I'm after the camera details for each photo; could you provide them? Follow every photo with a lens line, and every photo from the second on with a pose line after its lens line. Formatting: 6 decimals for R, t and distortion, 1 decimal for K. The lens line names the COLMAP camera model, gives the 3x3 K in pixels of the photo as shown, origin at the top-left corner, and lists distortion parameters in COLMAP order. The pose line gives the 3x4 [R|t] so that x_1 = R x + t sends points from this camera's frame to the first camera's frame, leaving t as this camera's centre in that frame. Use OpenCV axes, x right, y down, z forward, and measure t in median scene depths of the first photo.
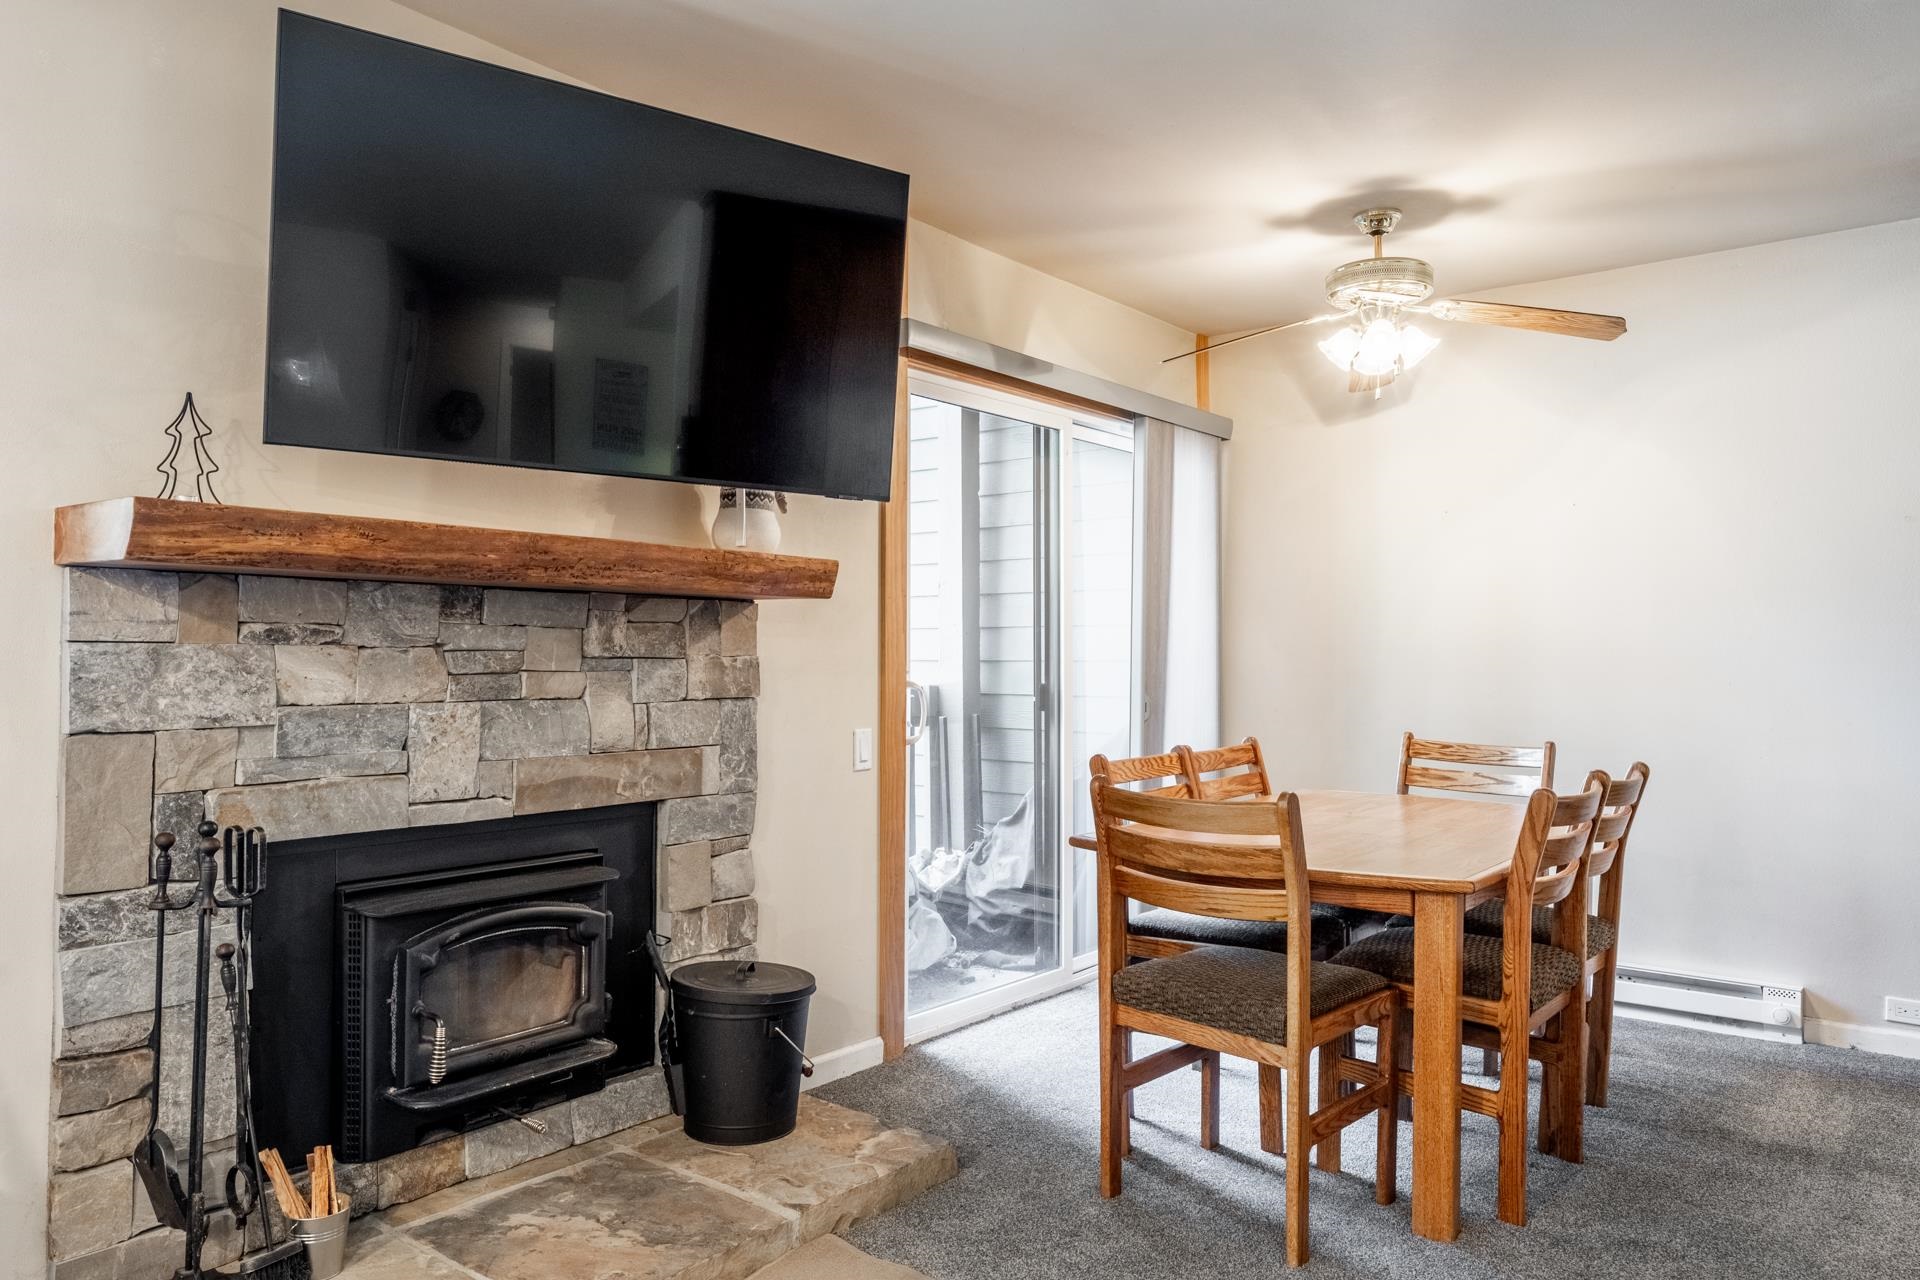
lens RADIAL K [[1308.7, 0, 916.1], [0, 1308.7, 634.7], [0, 0, 1]] dist [0.011801, -0.000957]
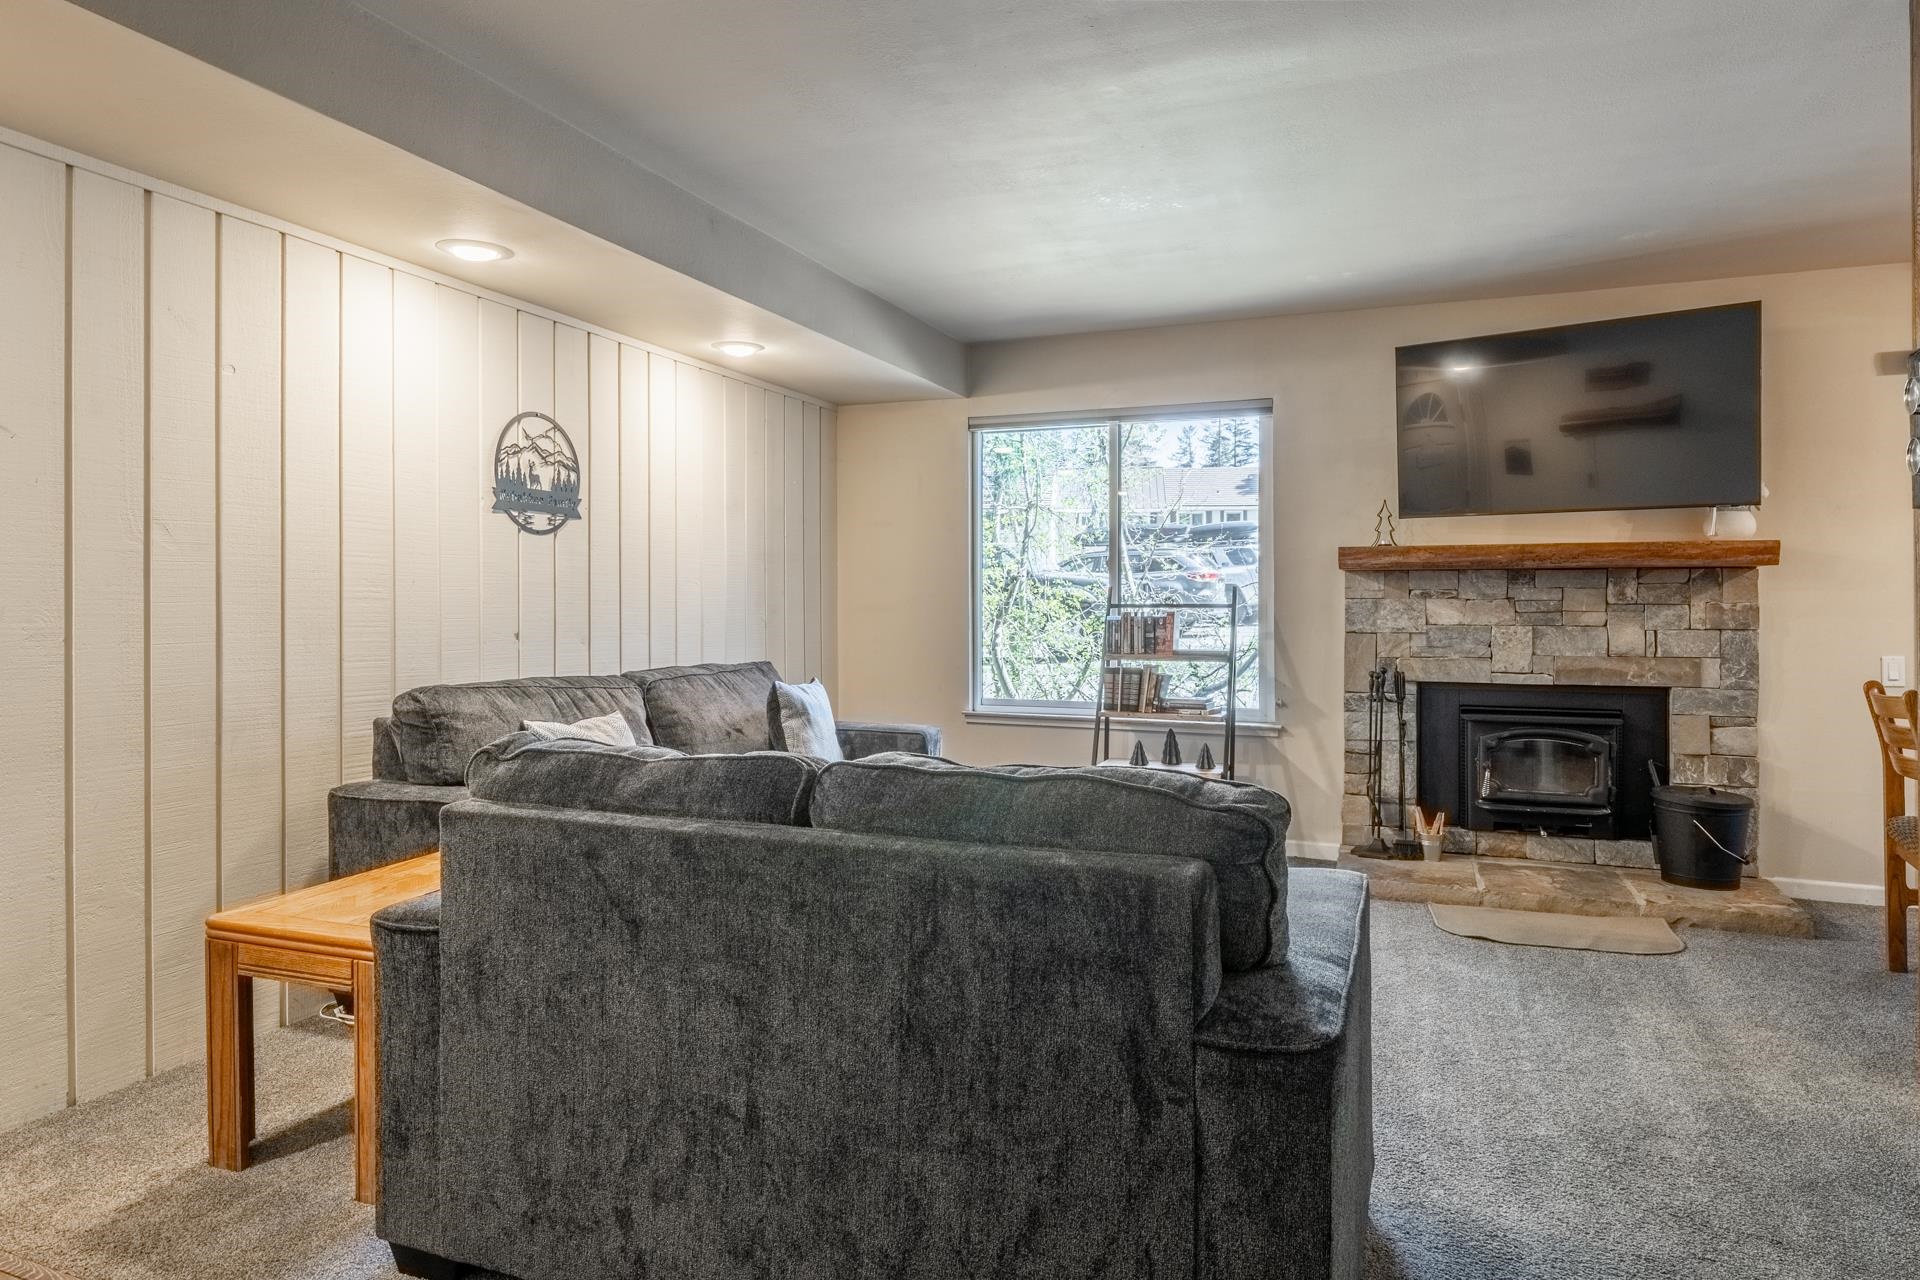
lens RADIAL K [[1139.7, 0, 945.4], [0, 1139.7, 608.9], [0, 0, 1]] dist [-0.001467, -0.000125]
pose [[0.290896, -0.004118, -0.956746, 1.097220], [0.015196, 0.999884, 0.000317, 0.010587], [0.956634, -0.014630, 0.290925, -0.383831]]
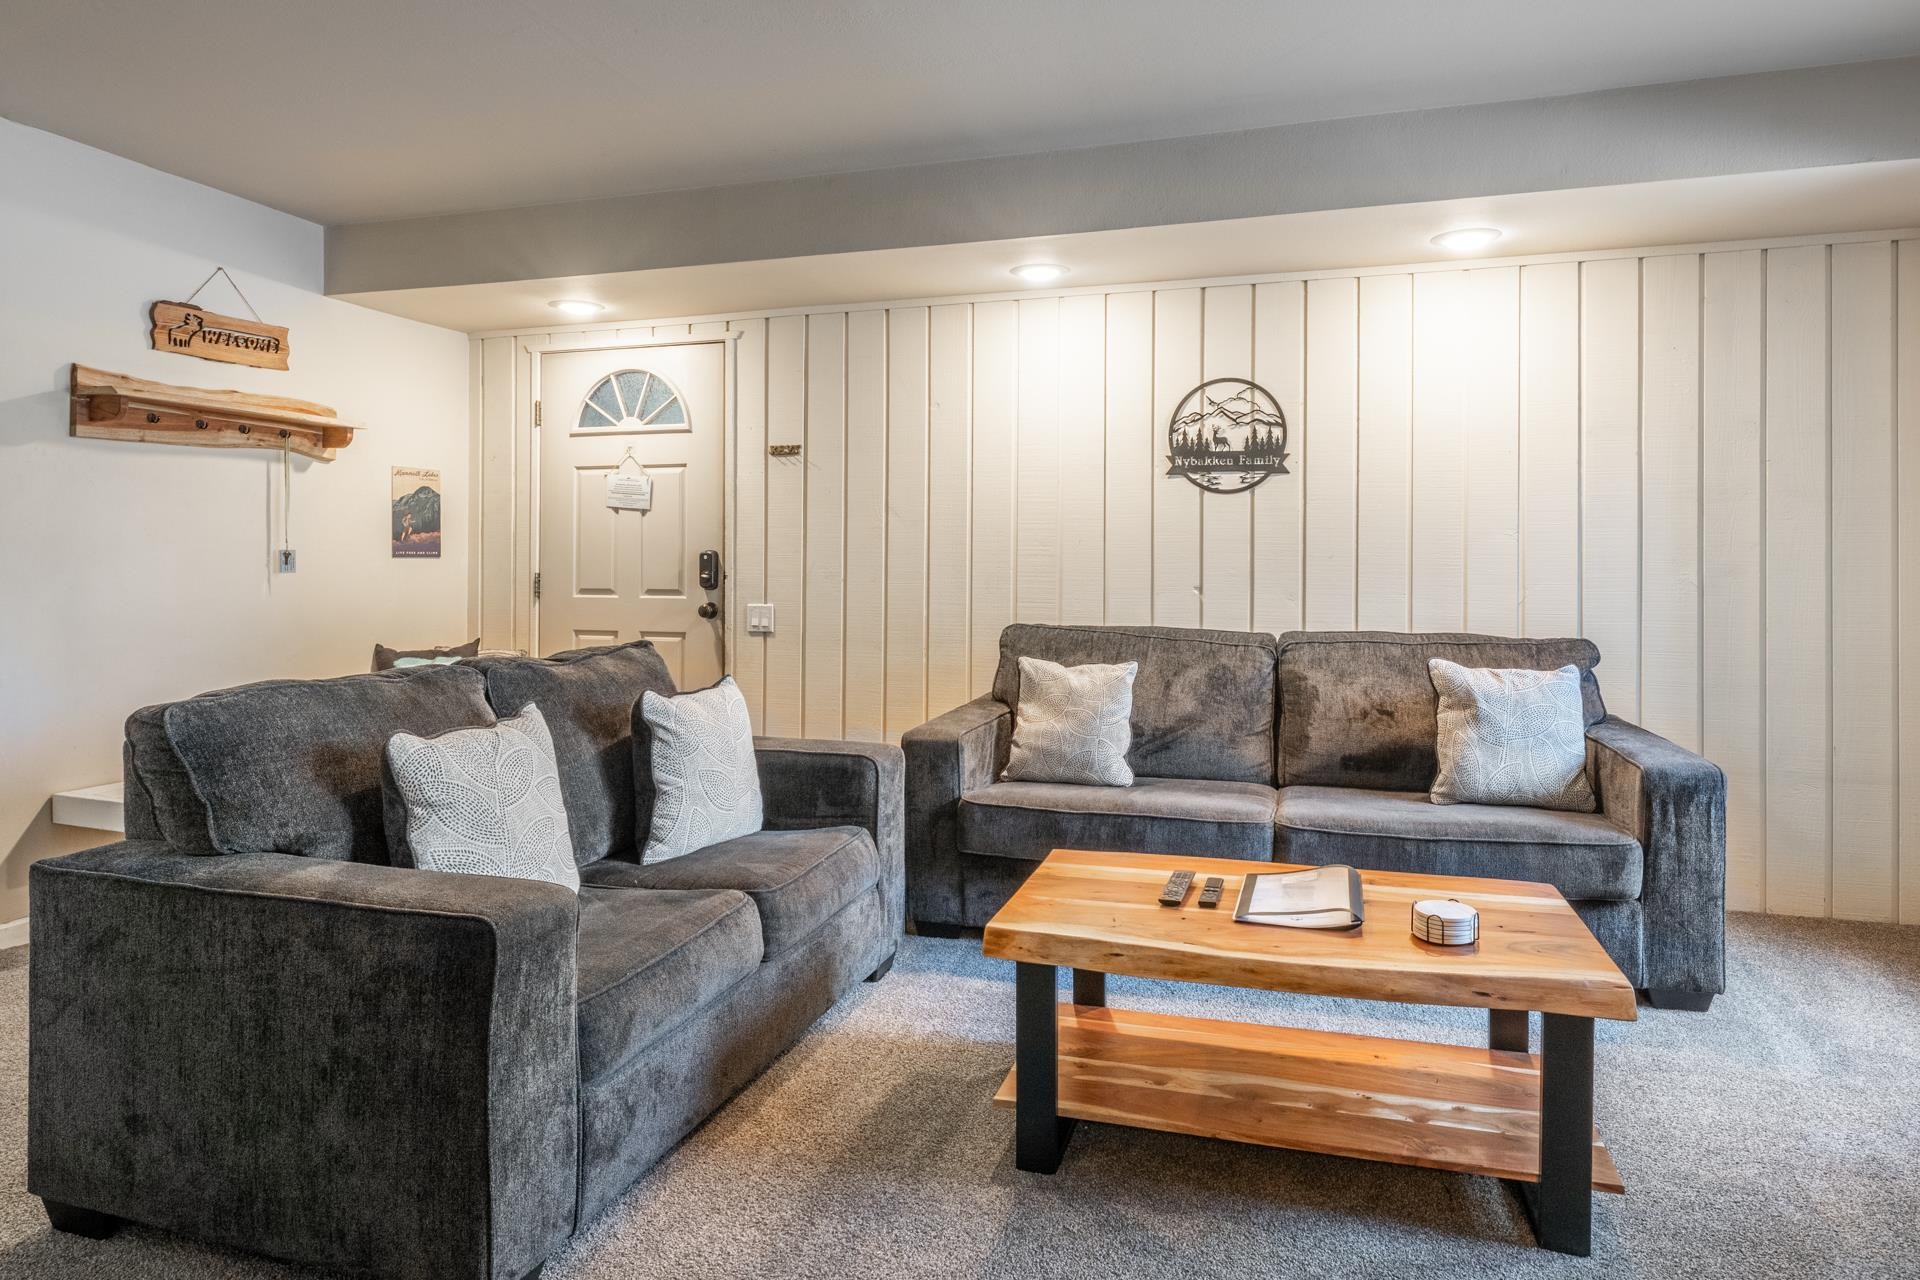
lens RADIAL K [[1079.4, 0, 1007.2], [0, 1079.4, 565.5], [0, 0, 1]] dist [-0.001008, -0.002130]
pose [[-0.917163, -0.007236, -0.398447, 0.380851], [-0.004184, 0.999955, -0.008528, 0.018465], [0.398491, -0.006154, -0.917152, 0.787462]]
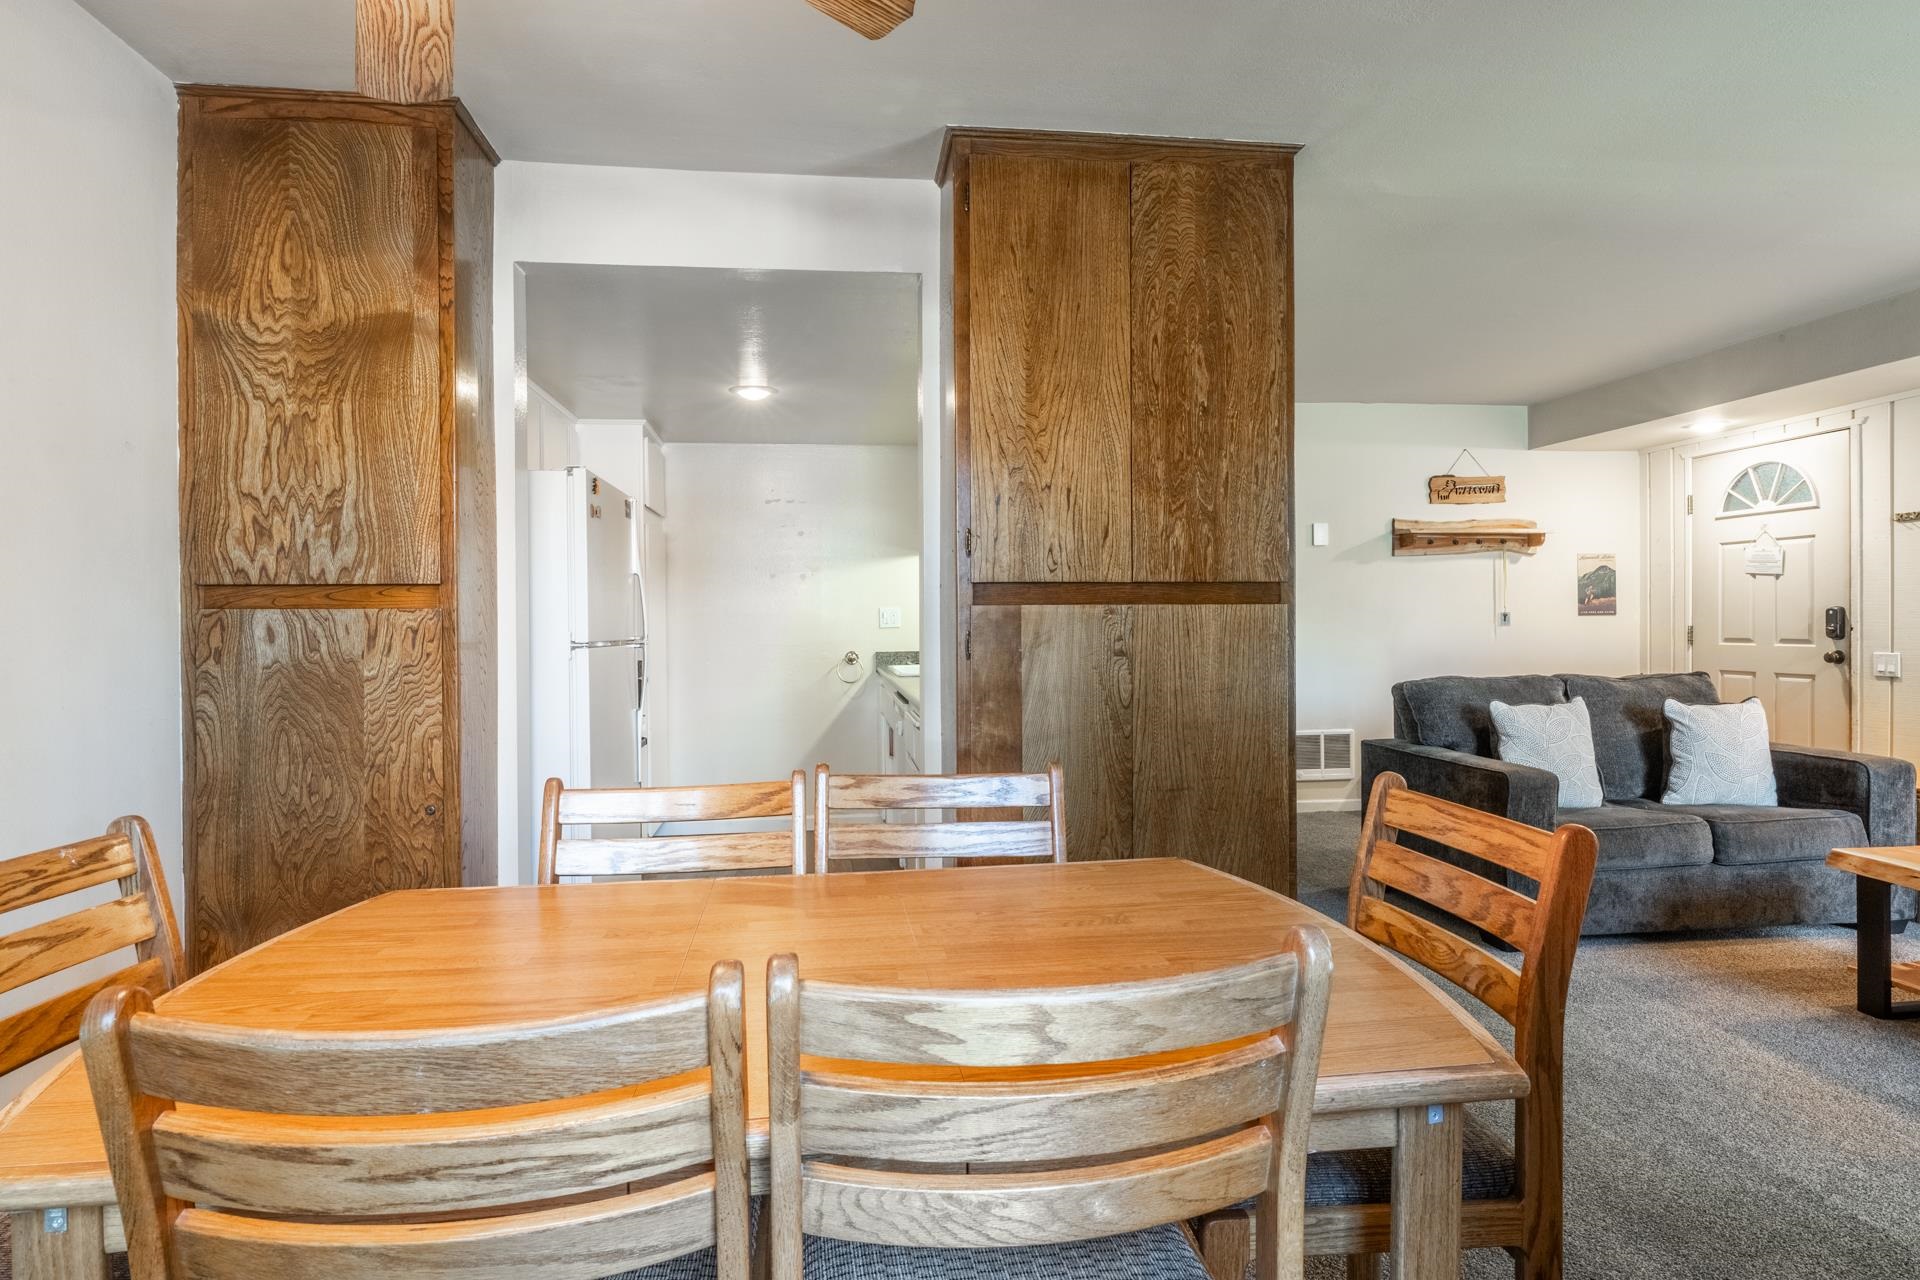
lens RADIAL K [[1018.7, 0, 943.7], [0, 1018.7, 625.1], [0, 0, 1]] dist [-0.000073, -0.003382]
pose [[-0.724073, -0.000717, 0.689723, 0.034043], [-0.001097, 0.999999, -0.000112, 0.019107], [-0.689722, -0.000838, -0.724073, 1.558471]]
